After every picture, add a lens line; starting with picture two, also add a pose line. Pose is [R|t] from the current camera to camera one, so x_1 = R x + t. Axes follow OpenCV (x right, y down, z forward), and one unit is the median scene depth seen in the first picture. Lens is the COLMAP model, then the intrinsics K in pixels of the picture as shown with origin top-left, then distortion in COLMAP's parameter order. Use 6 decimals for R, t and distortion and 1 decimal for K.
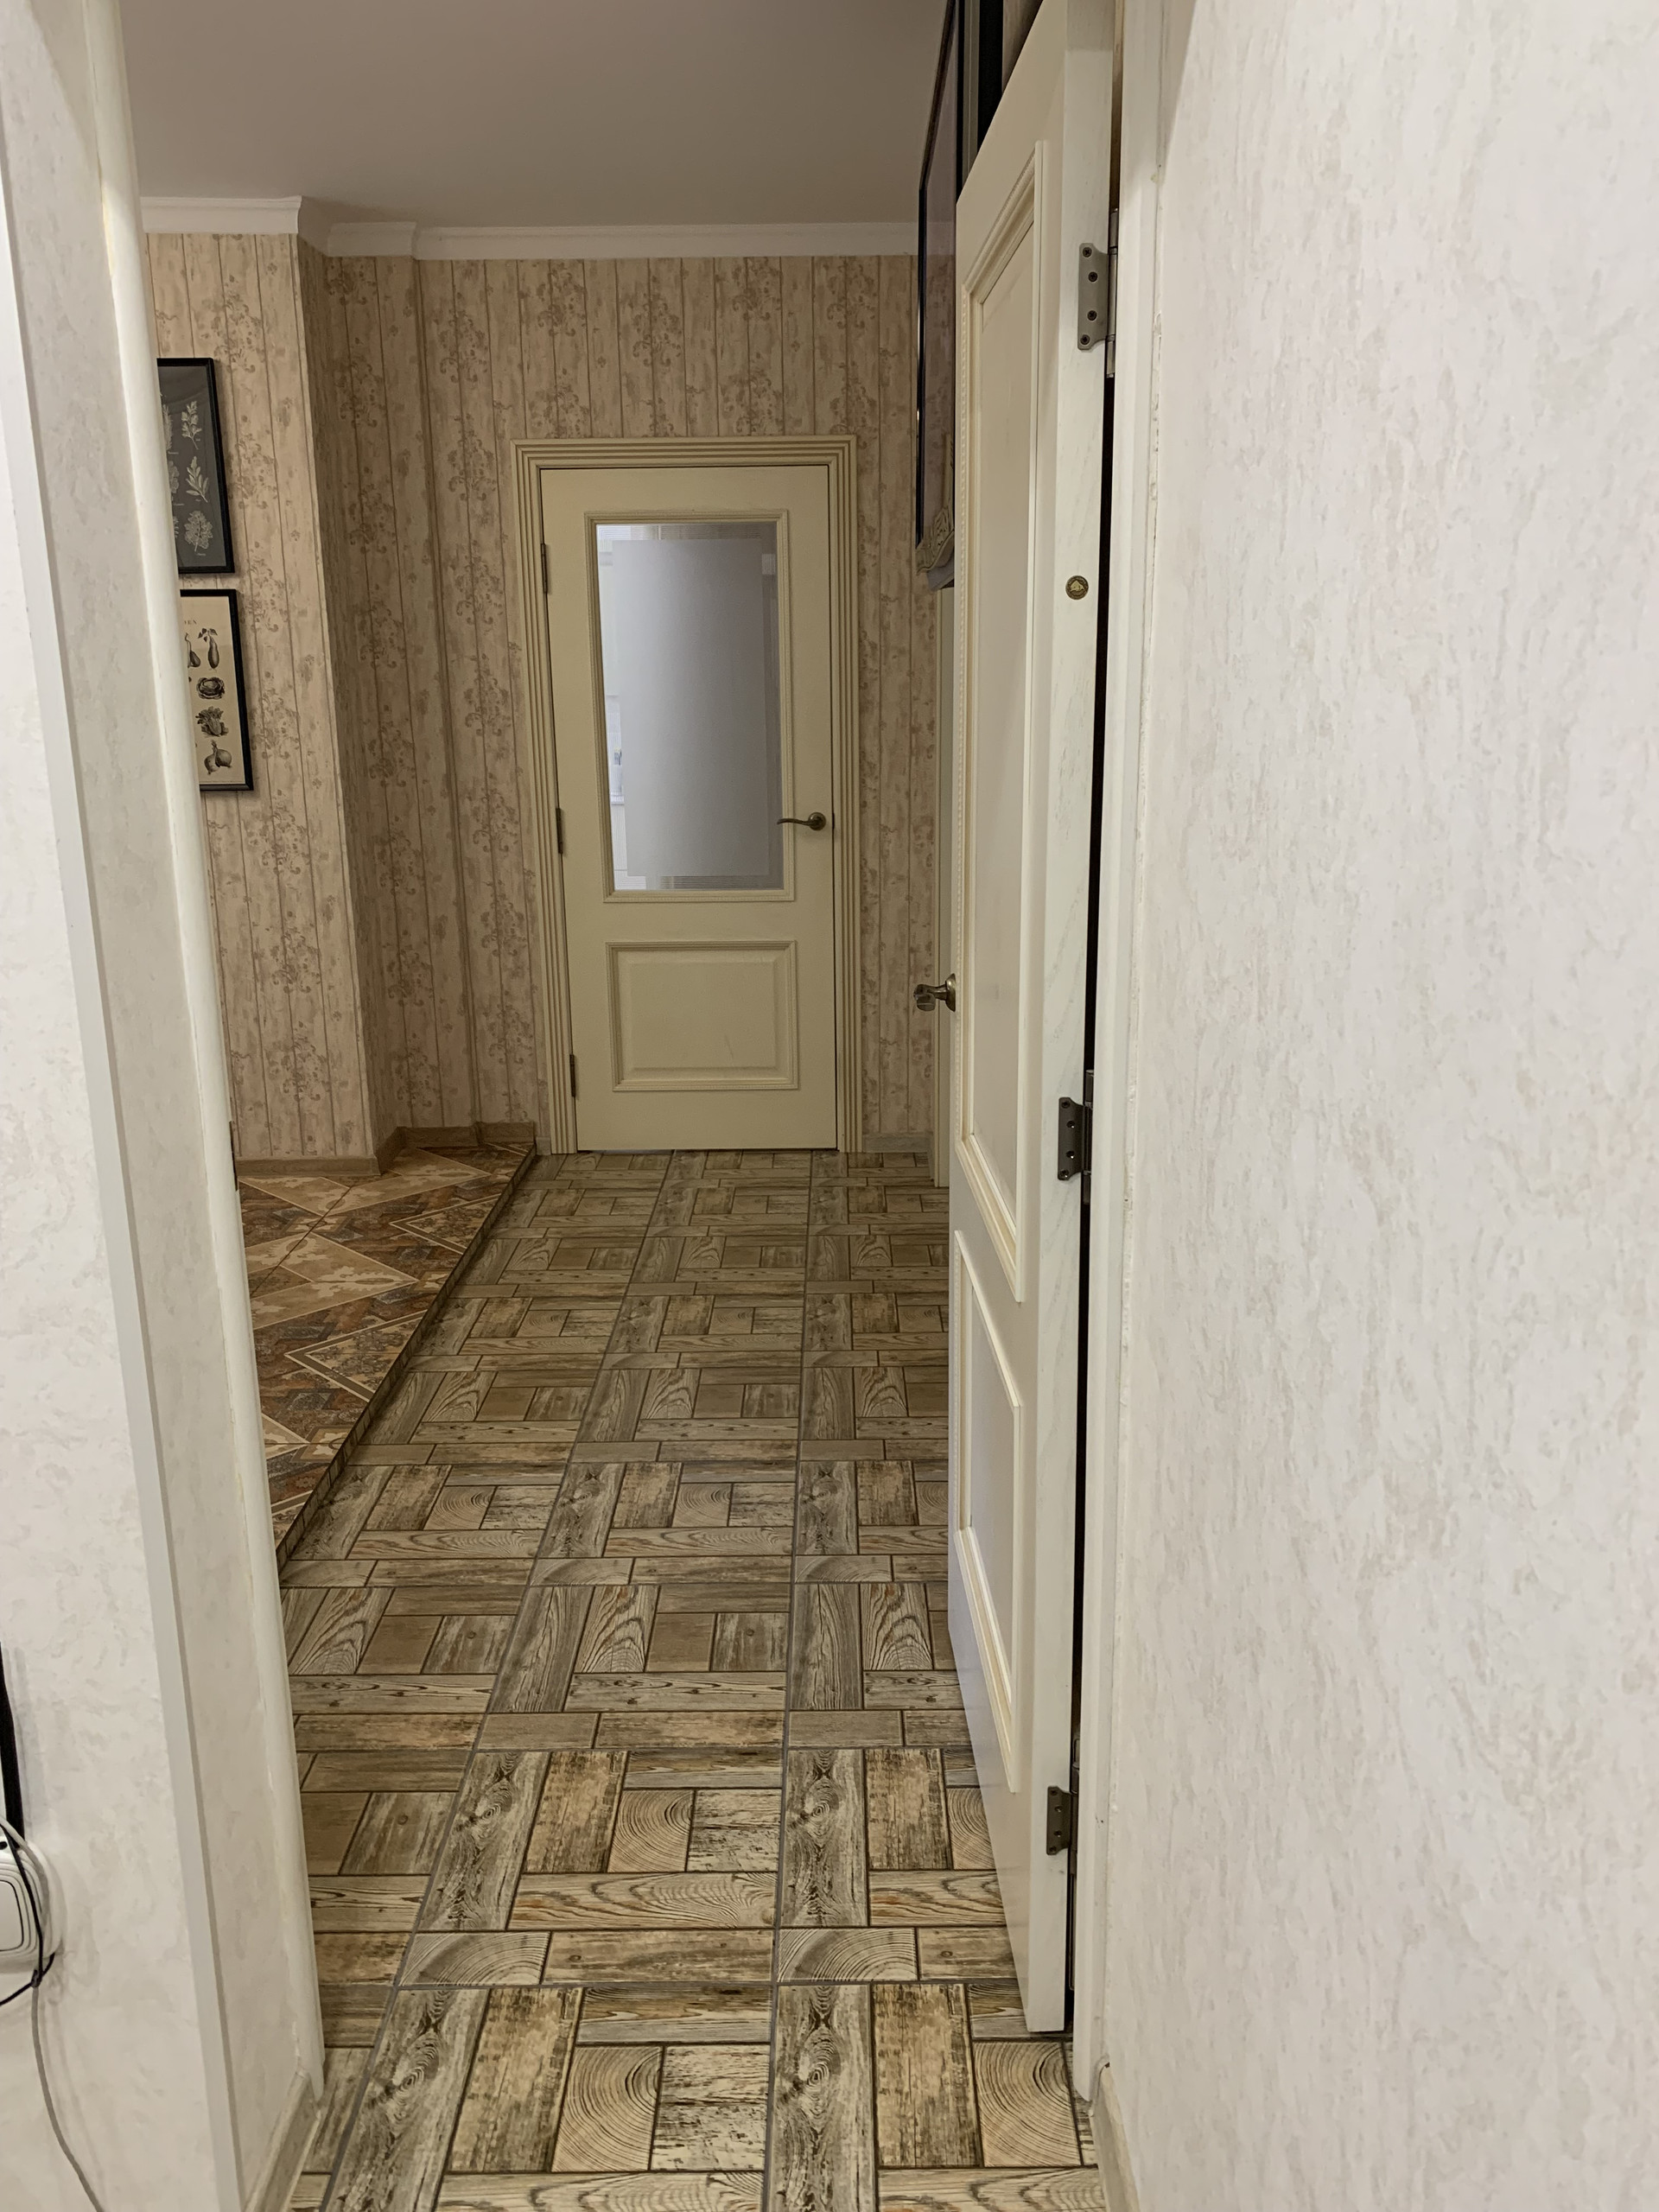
lens RADIAL K [[1712.8, 0, 835.0], [0, 1712.8, 1096.9], [0, 0, 1]] dist [0.168769, -0.473358]
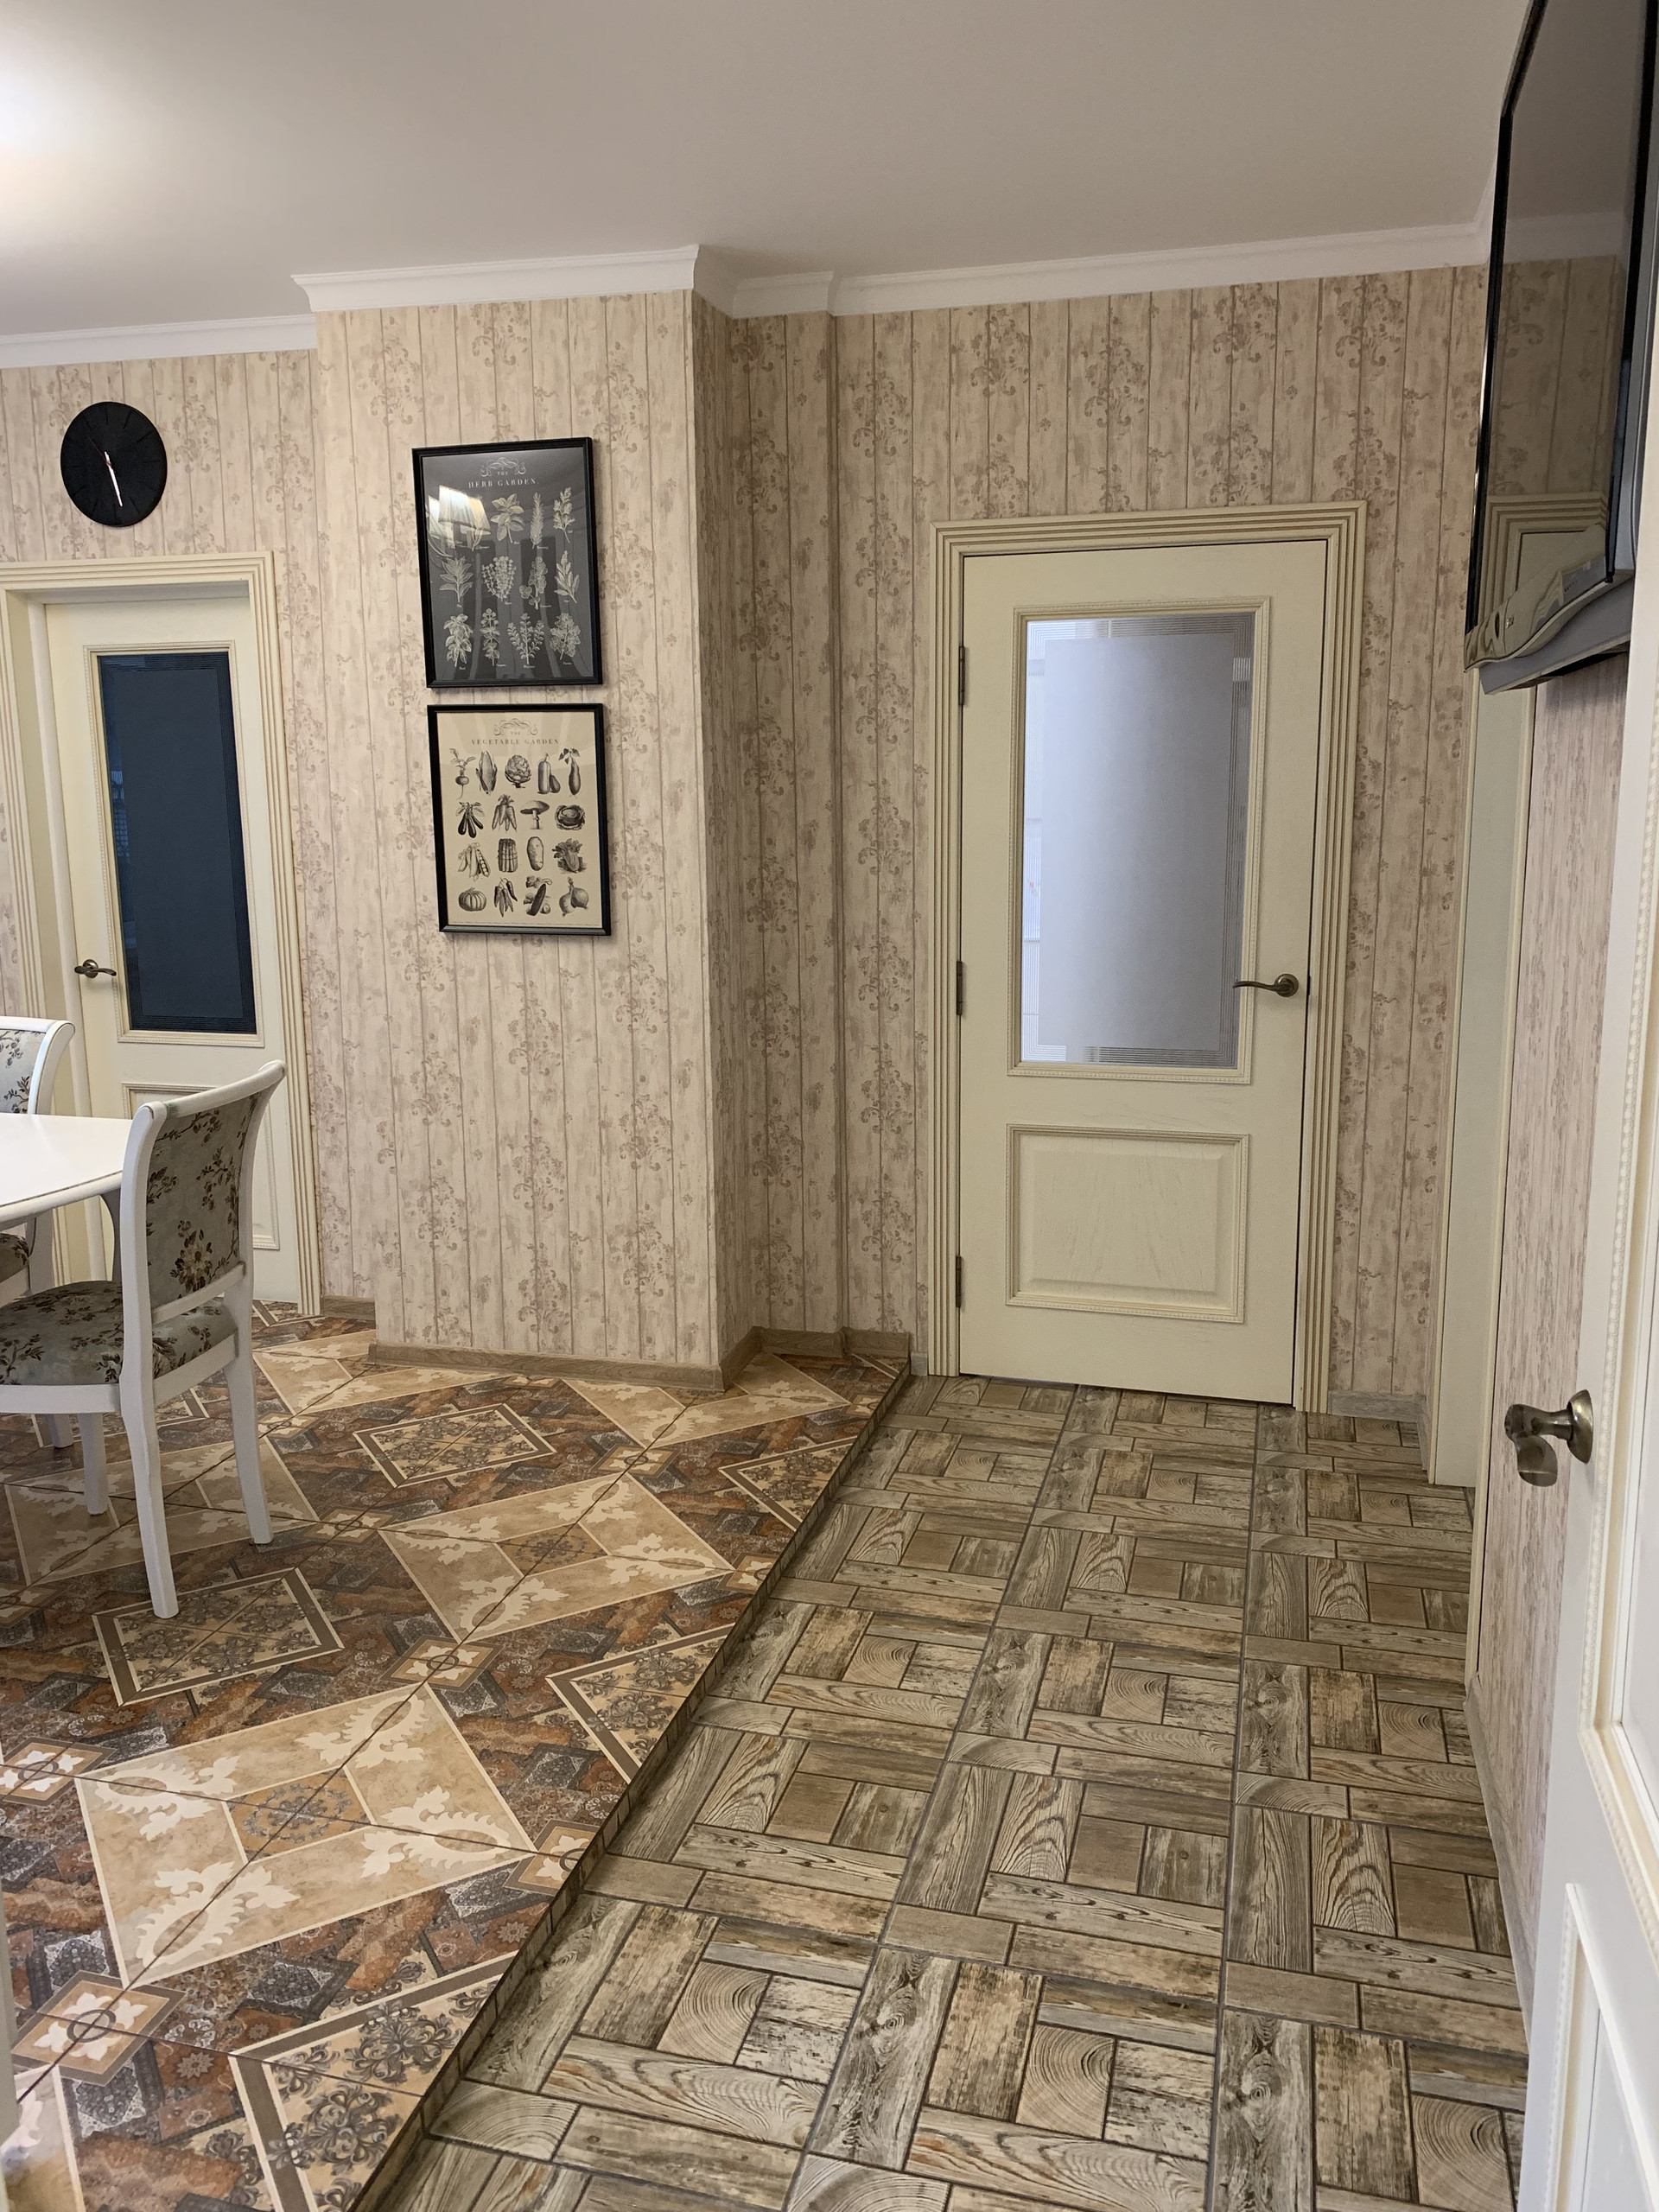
lens RADIAL K [[1682.6, 0, 837.8], [0, 1682.6, 1087.0], [0, 0, 1]] dist [0.076102, -0.142035]
pose [[0.966535, 0.048339, -0.251940, -0.012231], [-0.064745, 0.996259, -0.057236, -0.060030], [0.248231, 0.071633, 0.966049, 0.224026]]
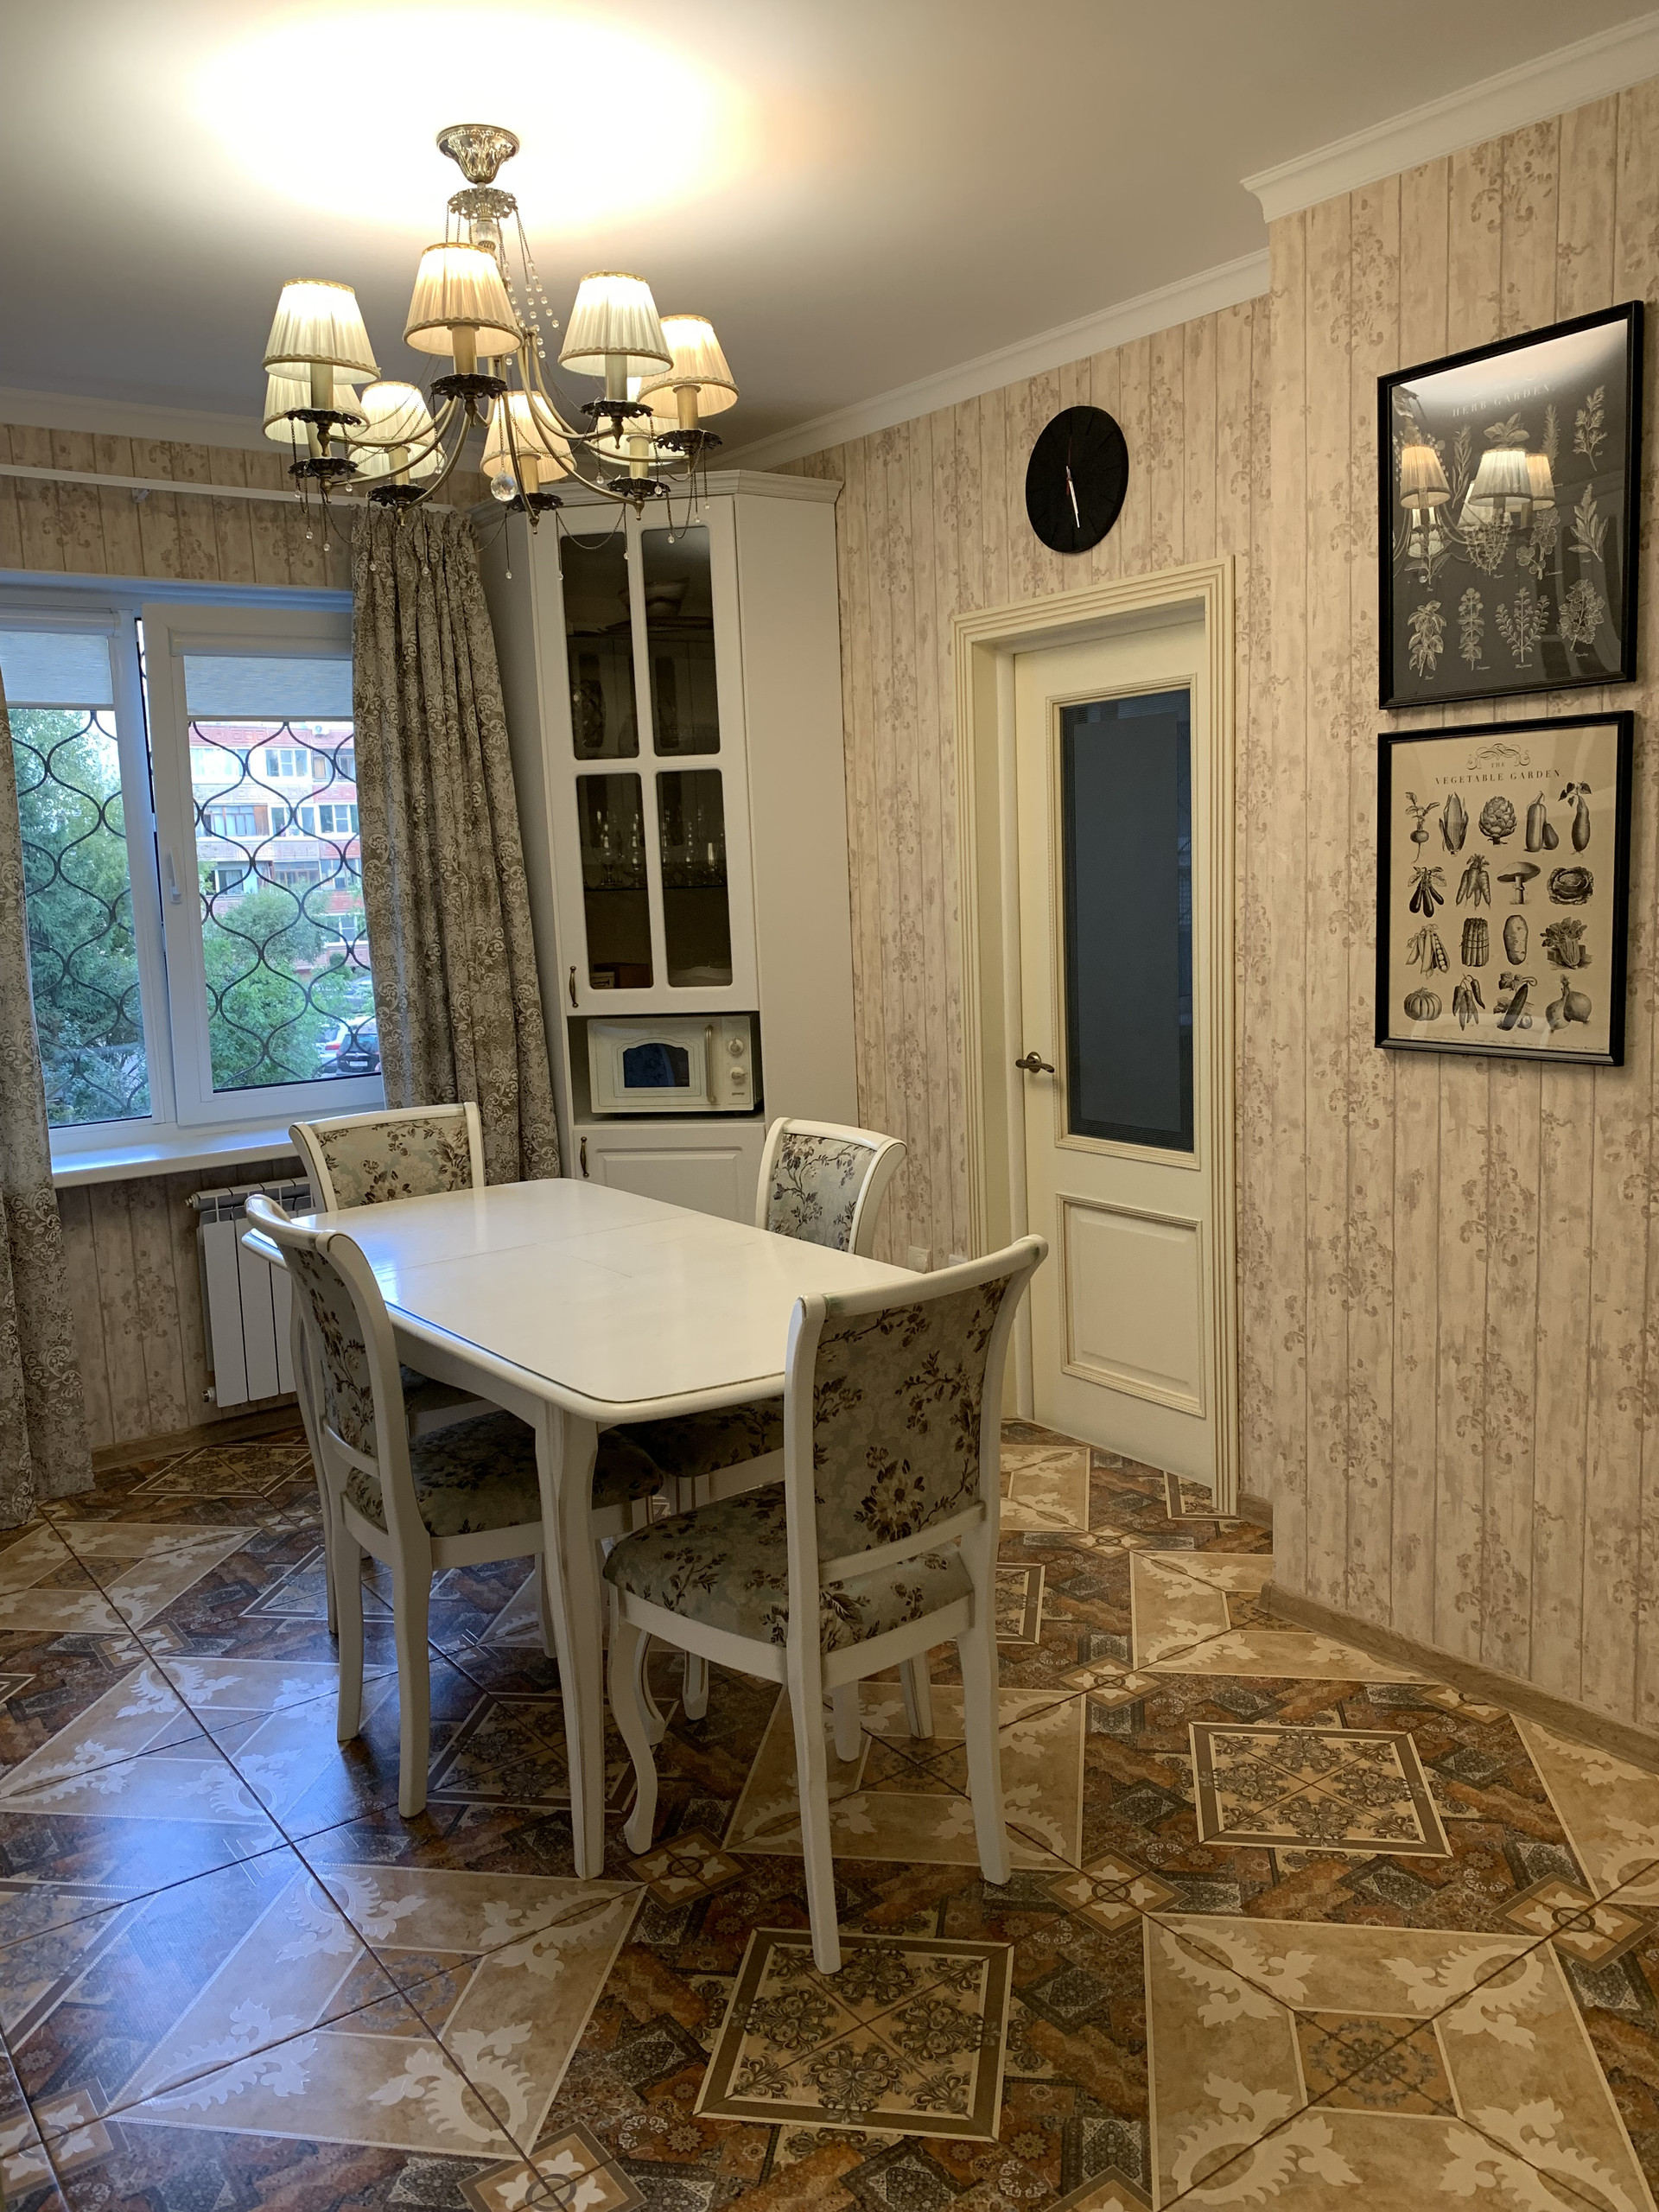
lens RADIAL K [[1690.7, 0, 839.8], [0, 1690.7, 1098.1], [0, 0, 1]] dist [0.086640, -0.191491]
pose [[0.590754, 0.098416, -0.800827, -0.044132], [-0.166770, 0.985994, -0.001851, -0.121064], [0.789428, 0.134647, 0.598893, 0.468025]]
